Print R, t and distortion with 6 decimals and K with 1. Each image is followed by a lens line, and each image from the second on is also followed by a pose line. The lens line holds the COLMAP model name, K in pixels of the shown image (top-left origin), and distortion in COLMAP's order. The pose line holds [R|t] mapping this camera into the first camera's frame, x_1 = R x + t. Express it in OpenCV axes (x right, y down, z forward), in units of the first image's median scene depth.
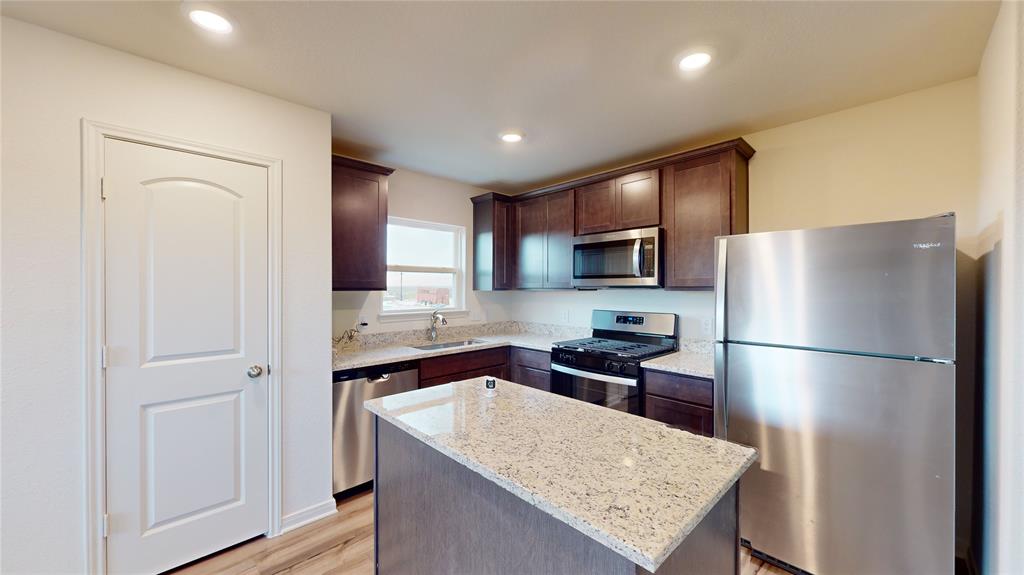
lens RADIAL K [[374.0, 0, 513.4], [0, 374.0, 287.8], [0, 0, 1]] dist [-0.001261, 0.000208]
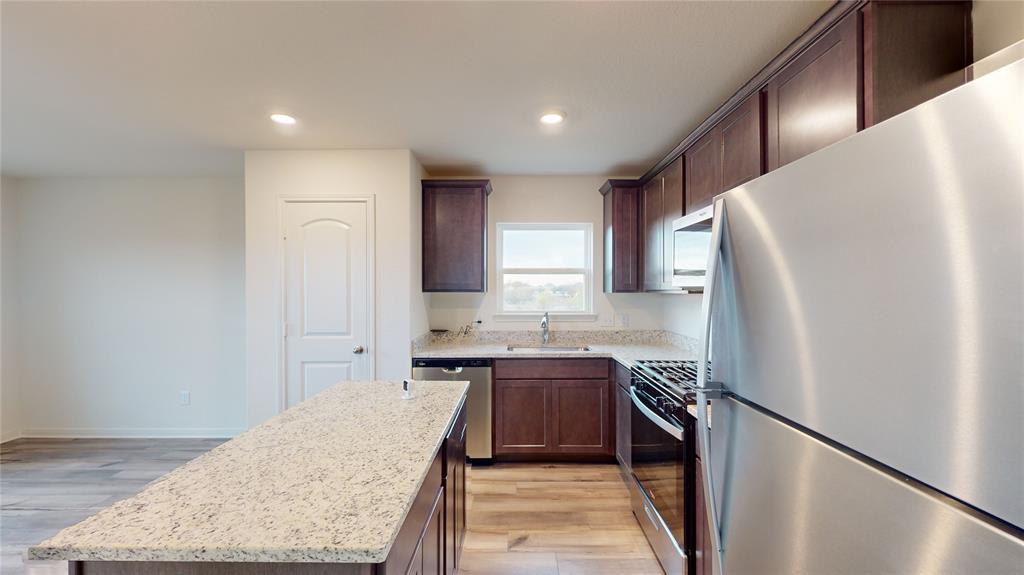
lens RADIAL K [[374.0, 0, 514.6], [0, 374.0, 290.3], [0, 0, 1]] dist [-0.001261, 0.000208]
pose [[0.719266, 0.001623, -0.694733, 0.458064], [0.001256, 0.999993, 0.003637, -0.001769], [0.694734, -0.003489, 0.719259, 0.260264]]
